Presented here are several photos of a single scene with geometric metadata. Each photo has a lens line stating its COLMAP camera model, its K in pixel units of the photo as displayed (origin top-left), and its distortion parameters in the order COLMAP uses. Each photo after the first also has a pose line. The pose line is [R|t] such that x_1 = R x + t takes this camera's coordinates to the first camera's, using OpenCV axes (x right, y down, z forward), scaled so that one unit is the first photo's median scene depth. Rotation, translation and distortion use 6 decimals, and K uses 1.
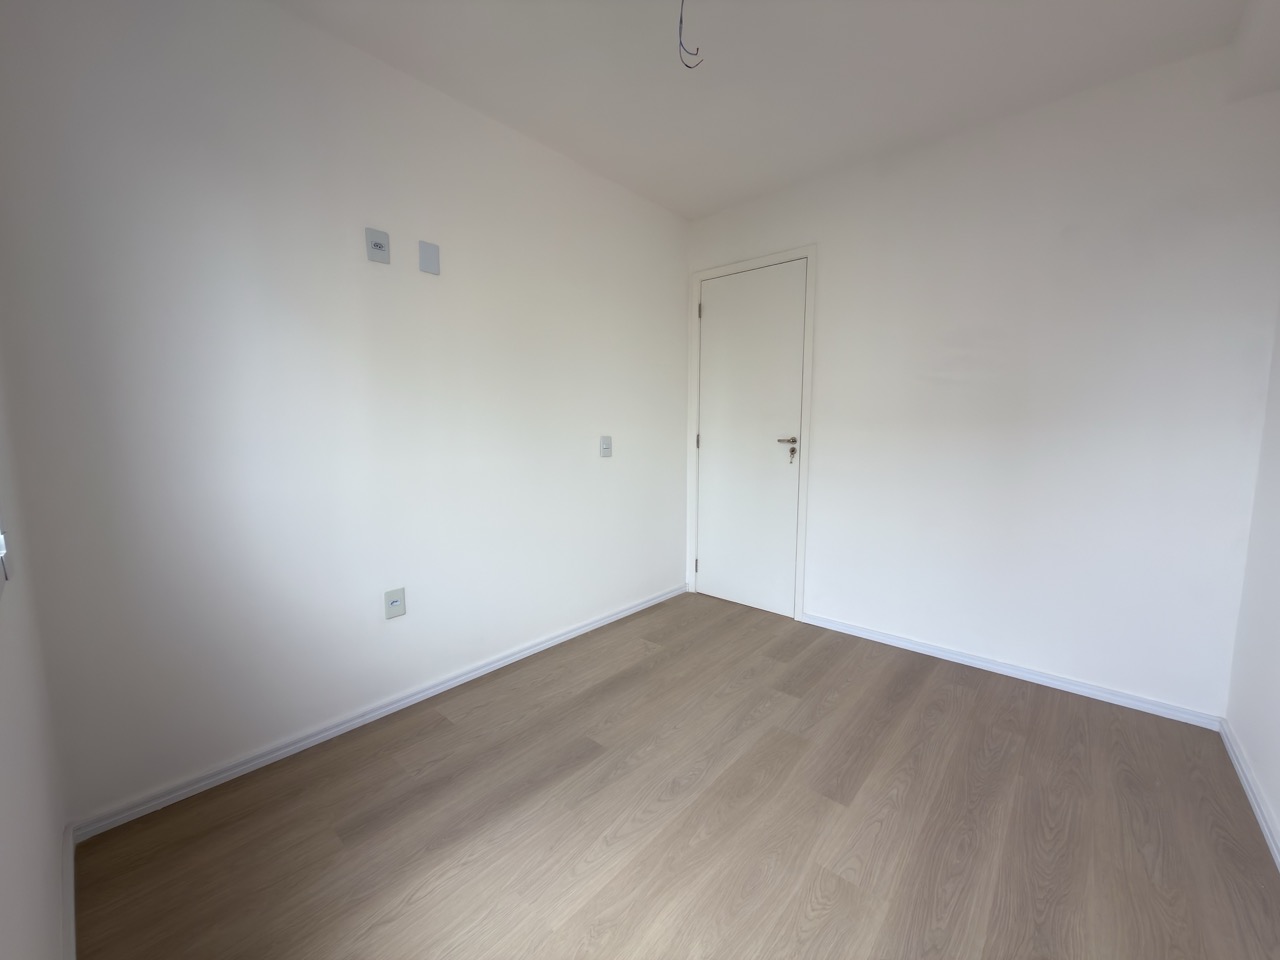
lens RADIAL K [[509.4, 0, 637.1], [0, 509.4, 483.1], [0, 0, 1]] dist [-0.000401, 0.000340]
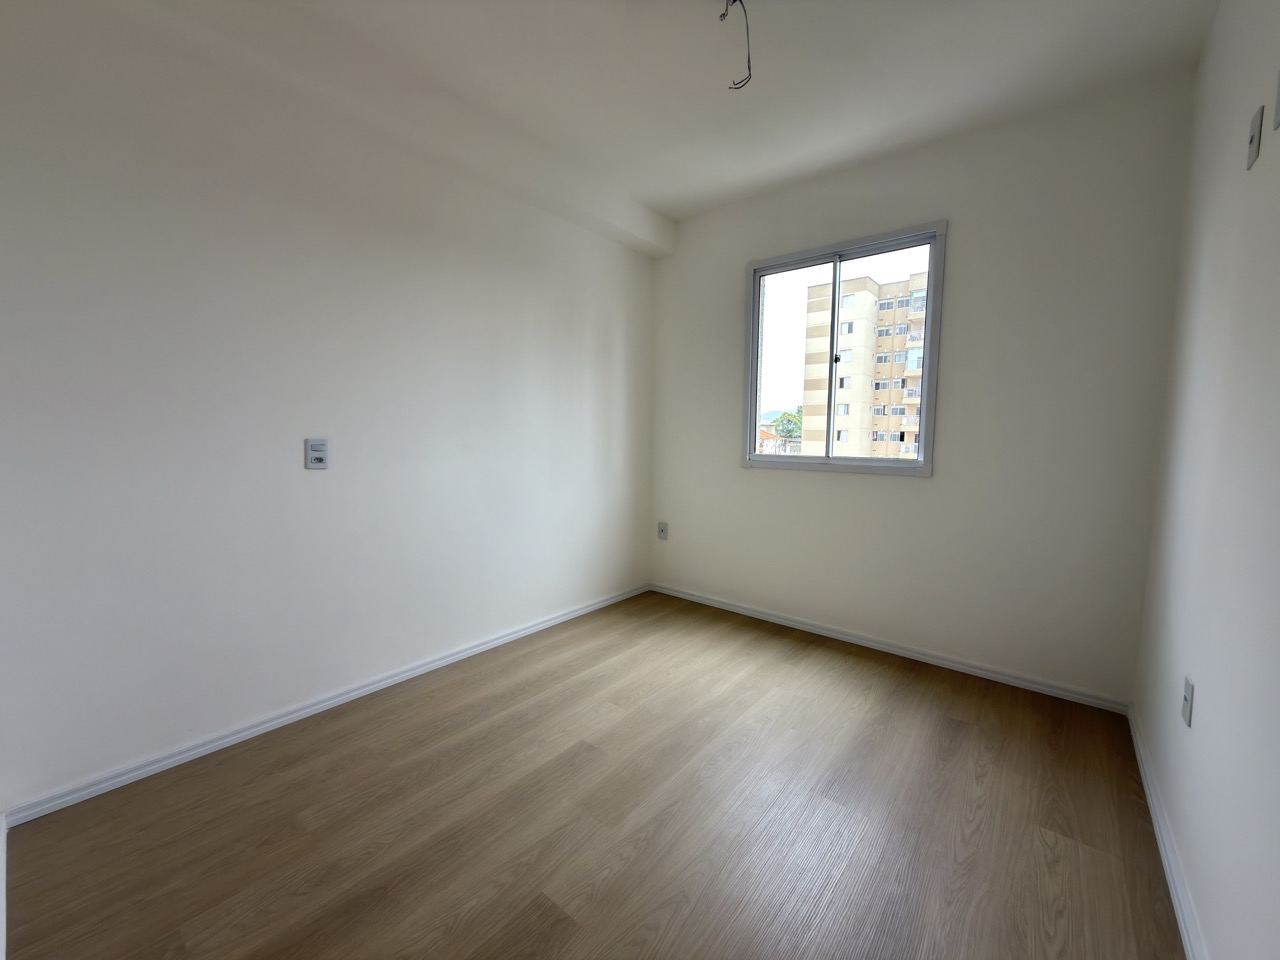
lens RADIAL K [[509.4, 0, 637.1], [0, 509.4, 483.1], [0, 0, 1]] dist [-0.000401, 0.000340]
pose [[-0.999403, -0.009150, -0.033309, 0.317583], [-0.016109, 0.976460, 0.215098, -0.208161], [0.030557, 0.215506, -0.976024, 1.973328]]
